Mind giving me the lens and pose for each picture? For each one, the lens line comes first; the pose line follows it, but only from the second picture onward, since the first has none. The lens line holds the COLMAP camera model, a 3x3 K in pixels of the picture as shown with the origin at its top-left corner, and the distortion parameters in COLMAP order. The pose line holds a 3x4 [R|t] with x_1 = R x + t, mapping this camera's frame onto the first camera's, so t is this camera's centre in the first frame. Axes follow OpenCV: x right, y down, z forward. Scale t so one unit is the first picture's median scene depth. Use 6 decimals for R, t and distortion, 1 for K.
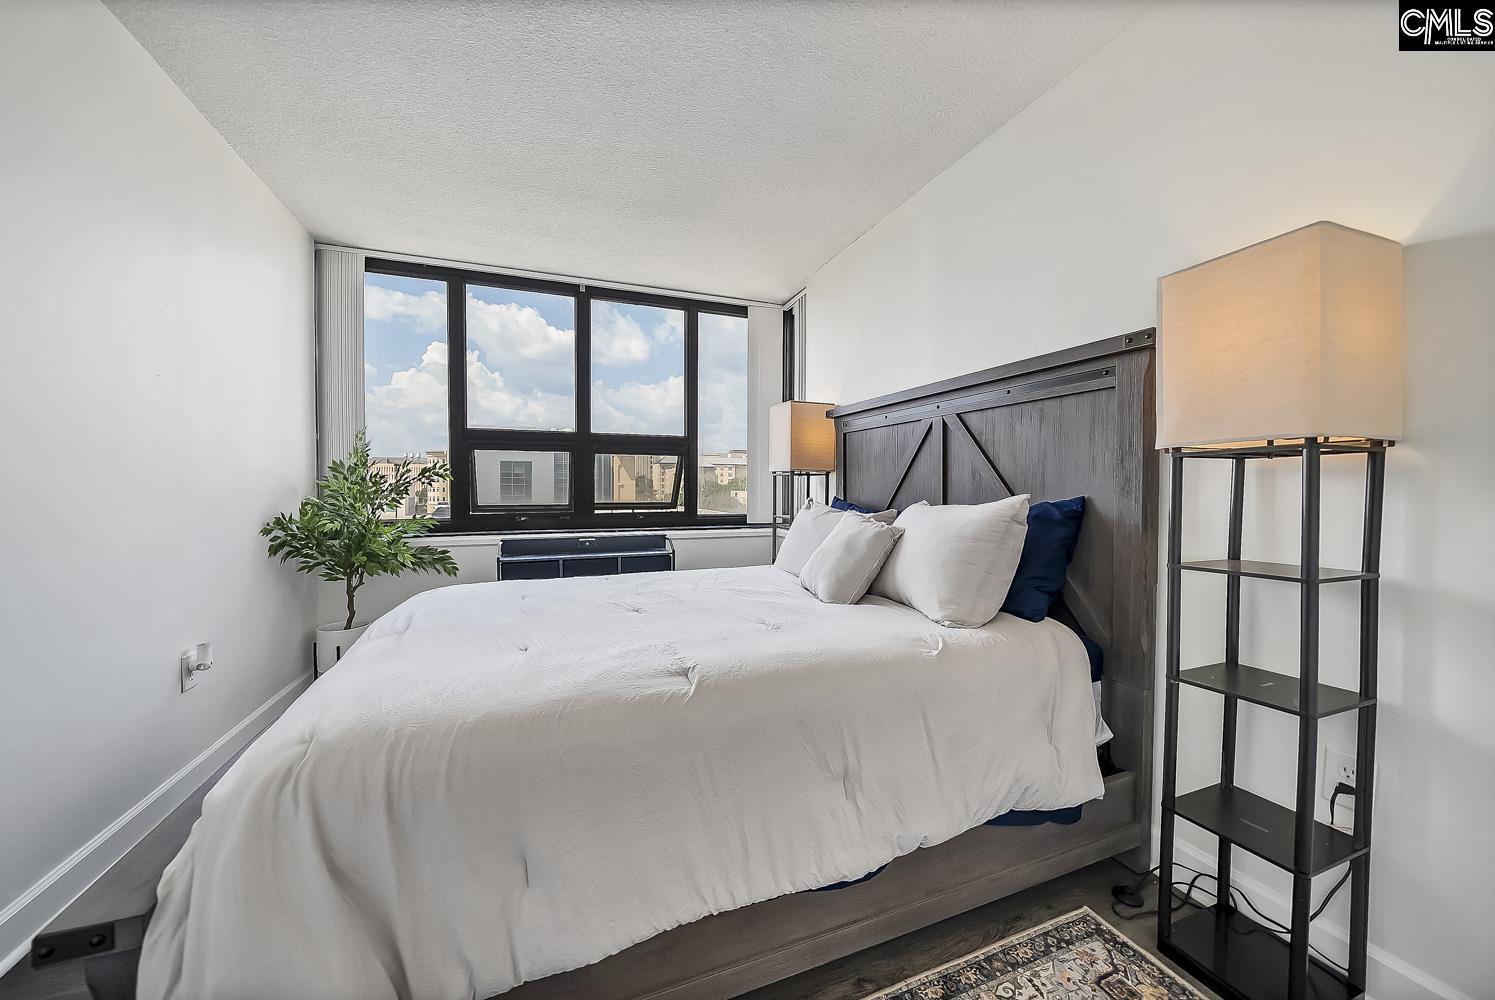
lens RADIAL K [[525.8, 0, 747.5], [0, 525.8, 500.0], [0, 0, 1]] dist [-0.008239, -0.000017]
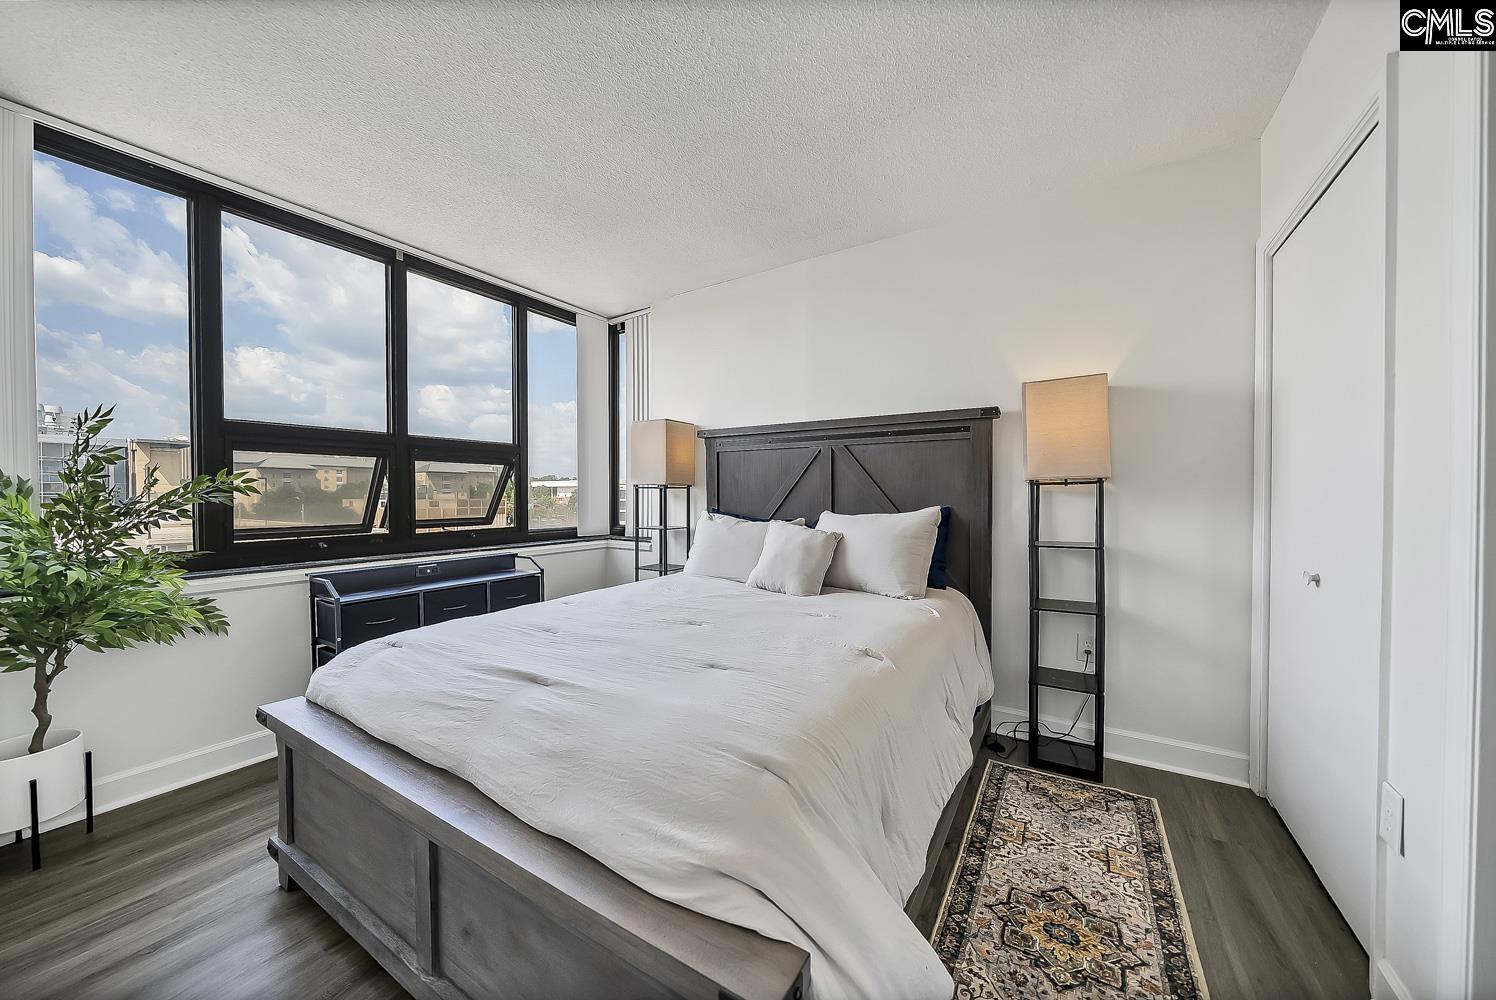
lens RADIAL K [[520.2, 0, 738.8], [0, 520.2, 501.6], [0, 0, 1]] dist [-0.008236, -0.000298]
pose [[0.811950, -0.011844, 0.583607, -0.388462], [0.017427, 0.999840, -0.003953, -0.013485], [-0.583467, 0.013380, 0.812026, 0.056139]]
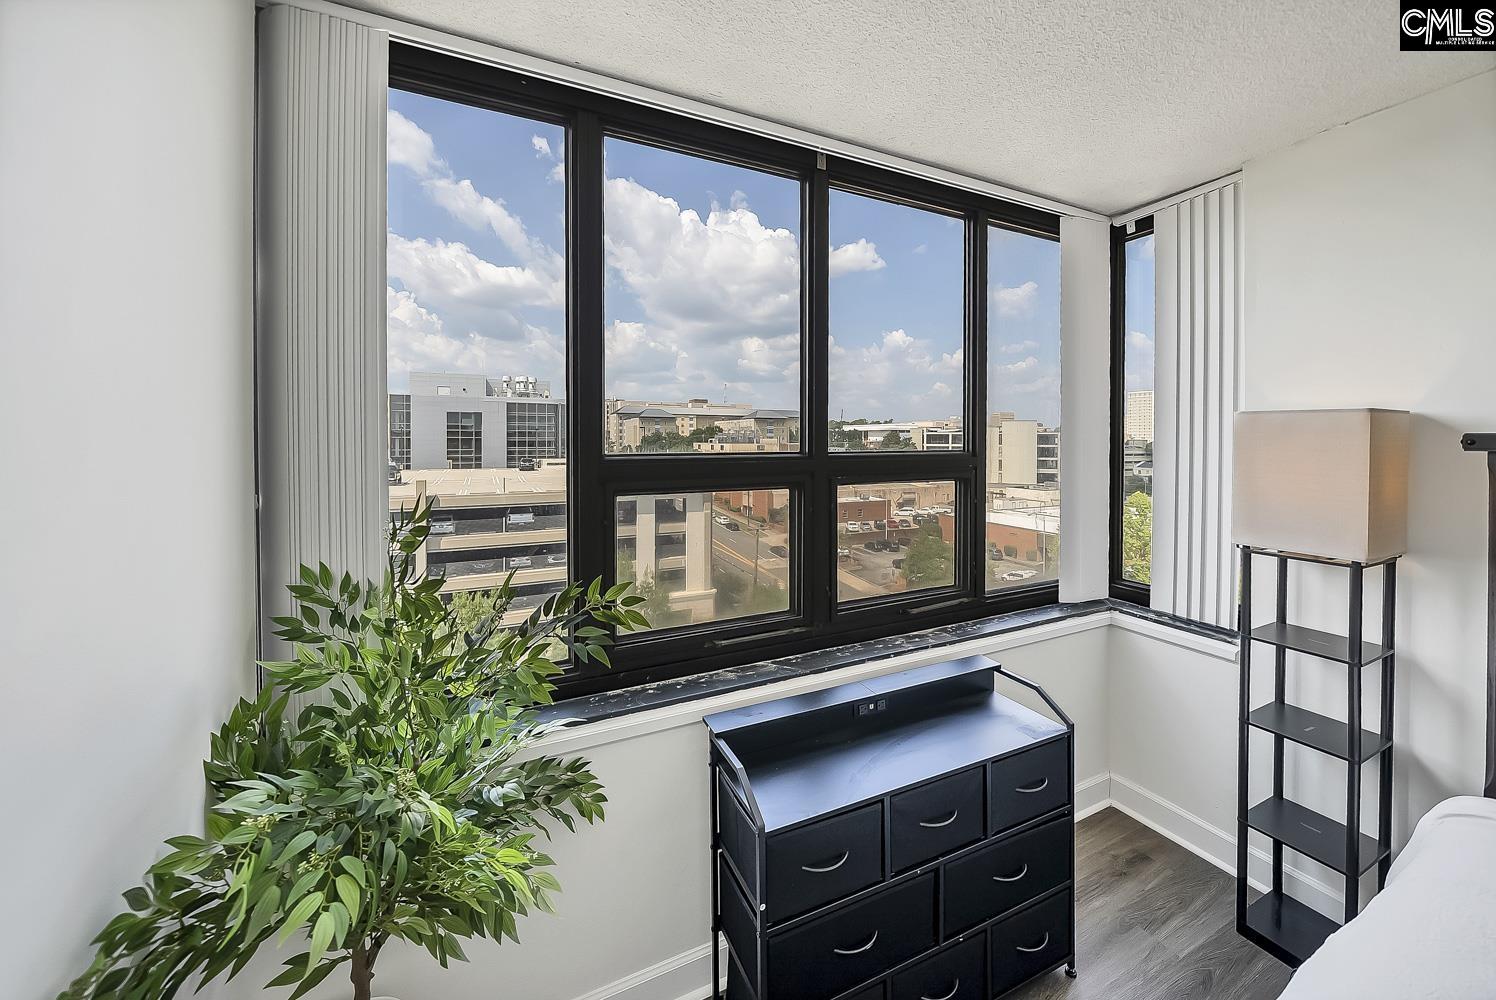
lens RADIAL K [[548.4, 0, 745.1], [0, 548.4, 446.0], [0, 0, 1]] dist [-0.008963, -0.000043]
pose [[0.997962, -0.001003, 0.063809, -0.452355], [0.001699, 0.999940, -0.010864, -0.141822], [-0.063794, 0.010950, 0.997903, 0.533296]]
